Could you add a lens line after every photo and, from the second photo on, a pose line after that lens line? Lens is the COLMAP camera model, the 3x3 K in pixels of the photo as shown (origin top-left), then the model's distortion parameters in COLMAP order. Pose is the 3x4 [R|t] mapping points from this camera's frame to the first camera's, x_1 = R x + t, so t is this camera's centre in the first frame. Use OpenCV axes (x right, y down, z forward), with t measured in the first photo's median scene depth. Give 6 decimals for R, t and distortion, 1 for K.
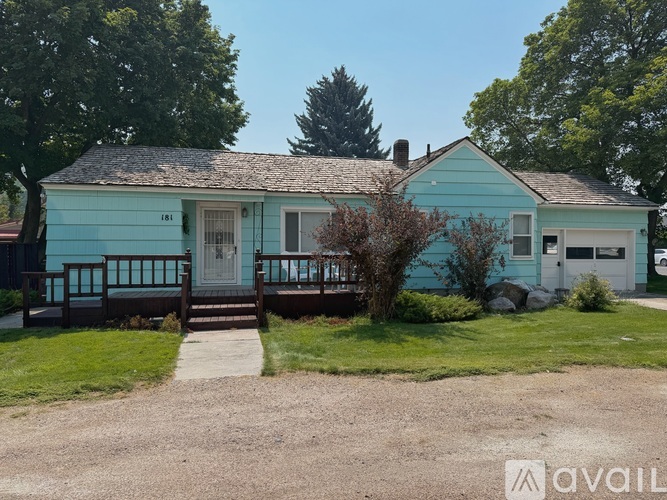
lens RADIAL K [[465.6, 0, 330.3], [0, 465.6, 249.5], [0, 0, 1]] dist [0.068145, -0.090012]
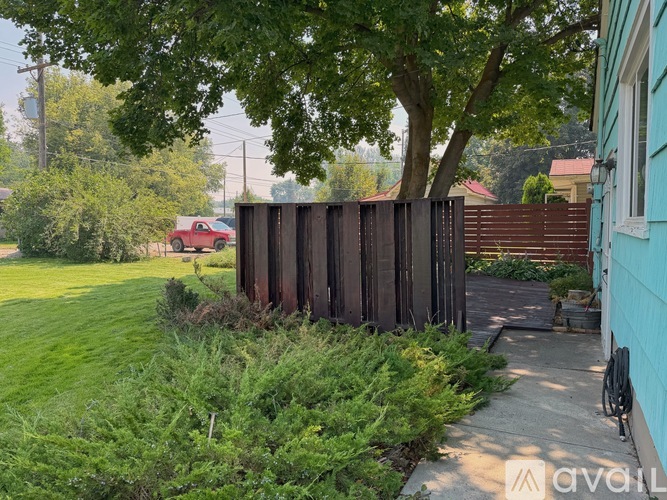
lens RADIAL K [[462.5, 0, 333.5], [0, 462.5, 250.0], [0, 0, 1]] dist [0.111778, -0.104177]
pose [[0.774830, 0.033666, -0.631273, -0.581225], [-0.000293, 0.998600, 0.052895, 0.008360], [0.632170, -0.040800, 0.773755, 0.813133]]
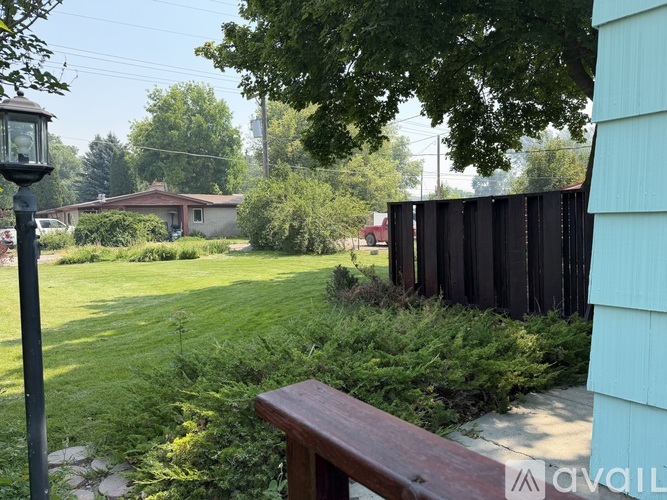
lens RADIAL K [[469.4, 0, 361.0], [0, 469.4, 252.5], [0, 0, 1]] dist [0.194962, -0.001279]
pose [[0.491288, 0.046285, -0.869766, -0.460852], [0.022230, 0.997595, 0.065644, 0.007261], [0.870713, -0.051585, 0.489078, 0.808726]]
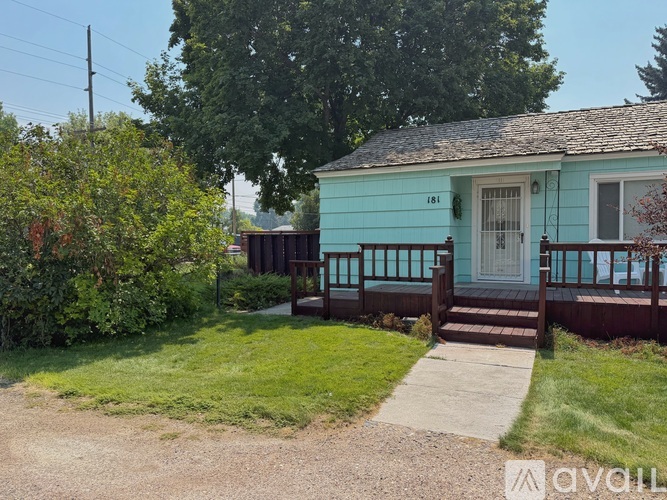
lens RADIAL K [[465.6, 0, 330.3], [0, 465.6, 249.5], [0, 0, 1]] dist [0.068145, -0.090012]
pose [[0.789331, 0.007729, -0.613919, 0.026108], [0.005088, 0.999804, 0.019129, 0.005207], [0.613947, -0.018222, 0.789137, 0.226984]]
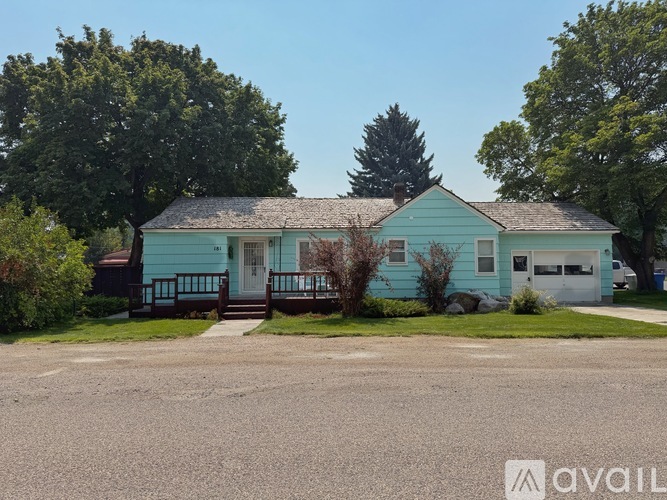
lens RADIAL K [[462.5, 0, 333.5], [0, 462.5, 250.0], [0, 0, 1]] dist [0.111778, -0.104177]
pose [[0.984562, -0.016563, -0.174251, 0.297281], [0.008951, 0.998975, -0.044379, 0.007097], [0.174808, 0.042134, 0.983701, -0.434326]]
